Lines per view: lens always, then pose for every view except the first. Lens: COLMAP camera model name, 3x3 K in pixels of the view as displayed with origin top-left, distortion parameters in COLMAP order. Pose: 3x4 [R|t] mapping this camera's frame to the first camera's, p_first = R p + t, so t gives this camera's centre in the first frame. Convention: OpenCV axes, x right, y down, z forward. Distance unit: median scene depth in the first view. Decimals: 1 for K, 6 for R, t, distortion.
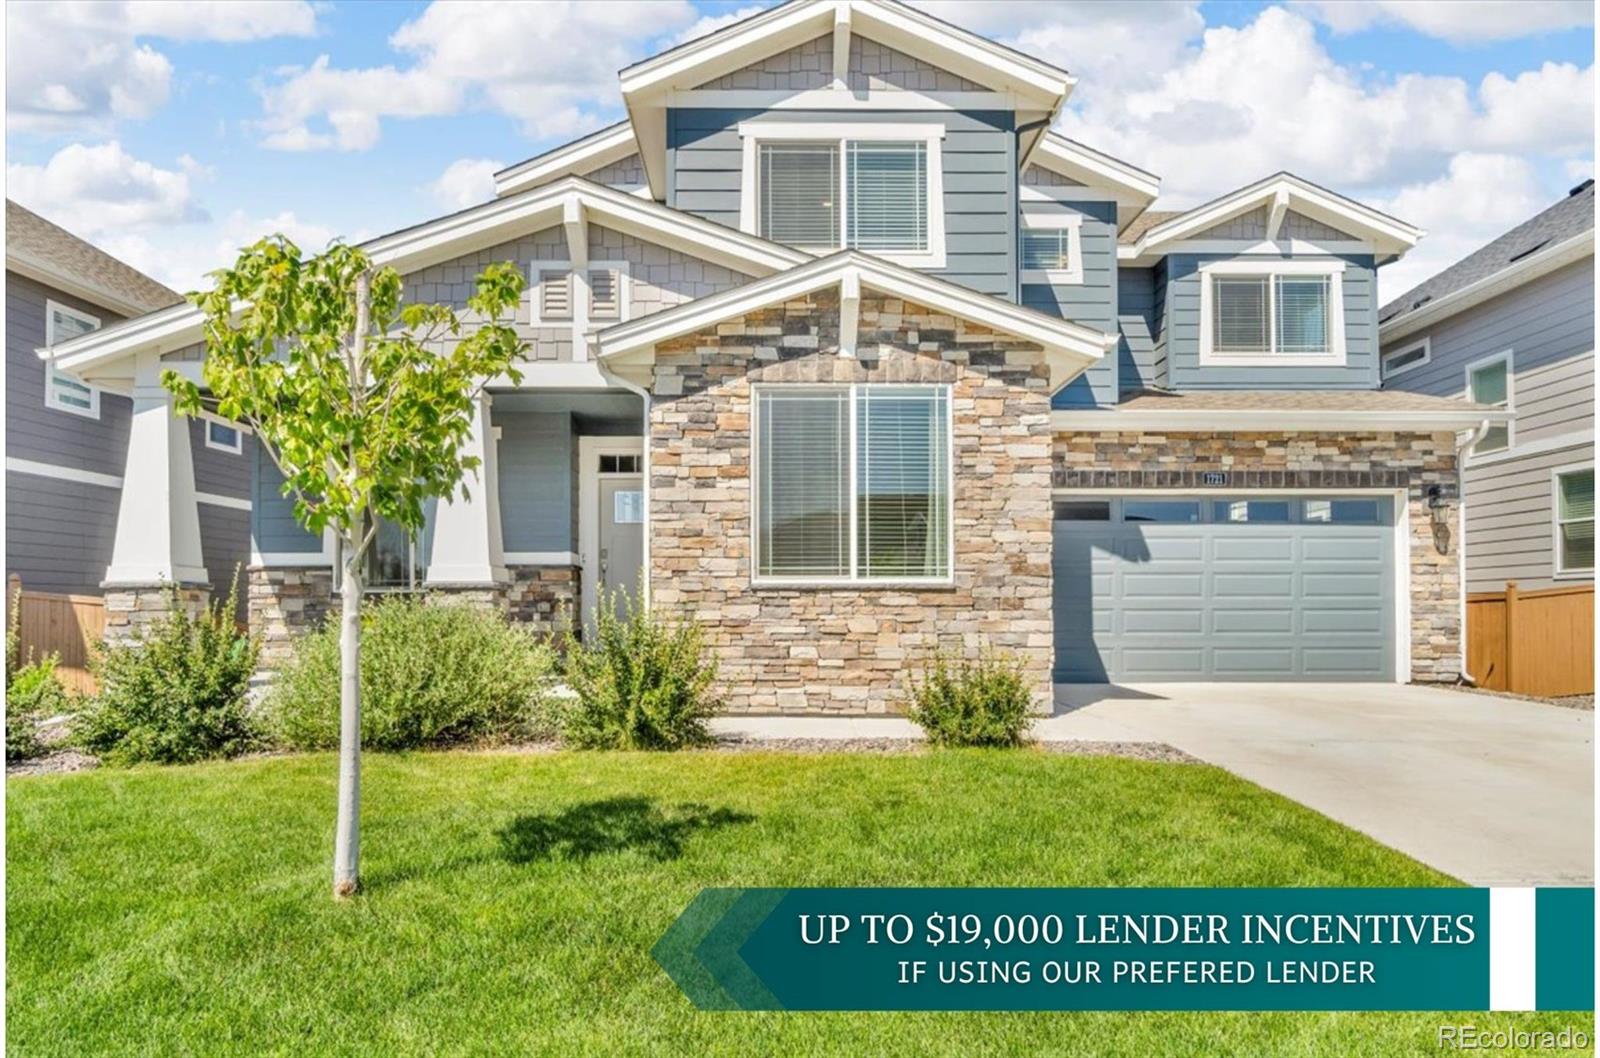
lens RADIAL K [[945.8, 0, 780.2], [0, 945.8, 582.5], [0, 0, 1]] dist [-0.007371, -0.001782]
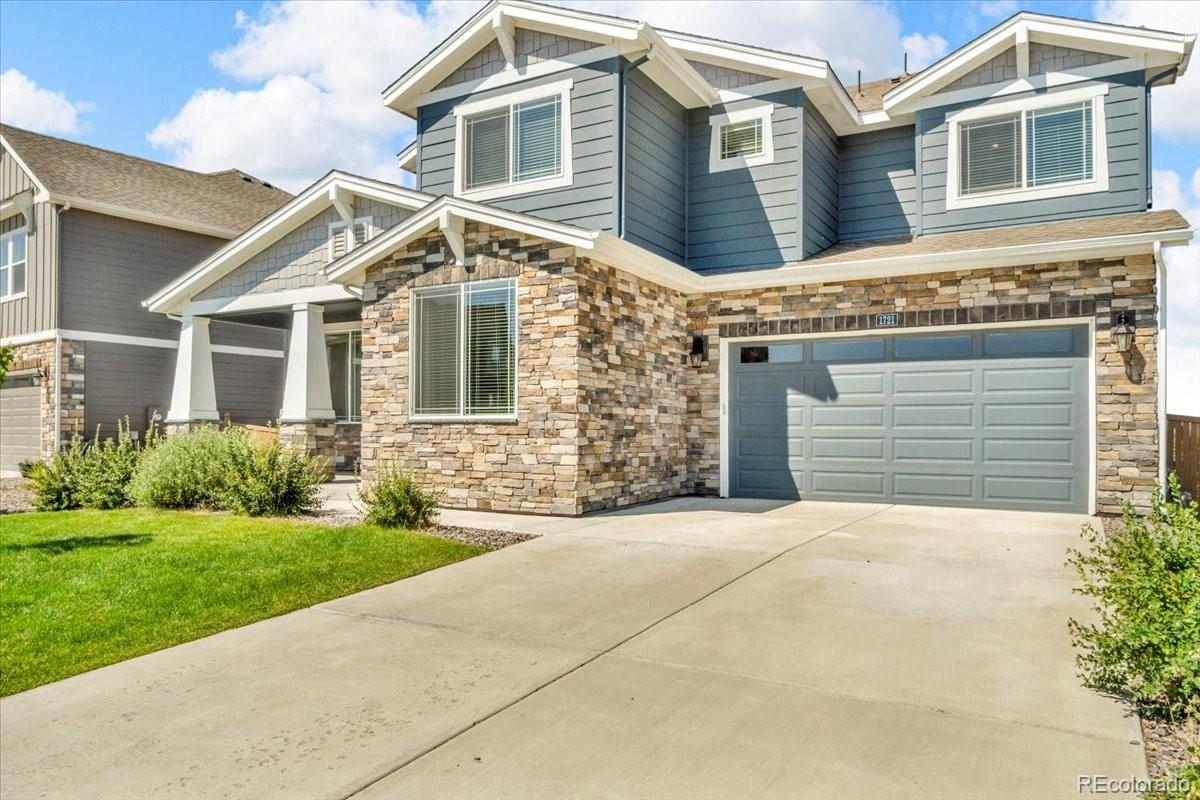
lens RADIAL K [[814.4, 0, 600.1], [0, 814.4, 409.4], [0, 0, 1]] dist [-0.011457, -0.001008]
pose [[0.864100, -0.010301, -0.503215, 0.841164], [0.009511, 0.999946, -0.004138, -0.006071], [0.503230, -0.001211, 0.864151, 0.012461]]
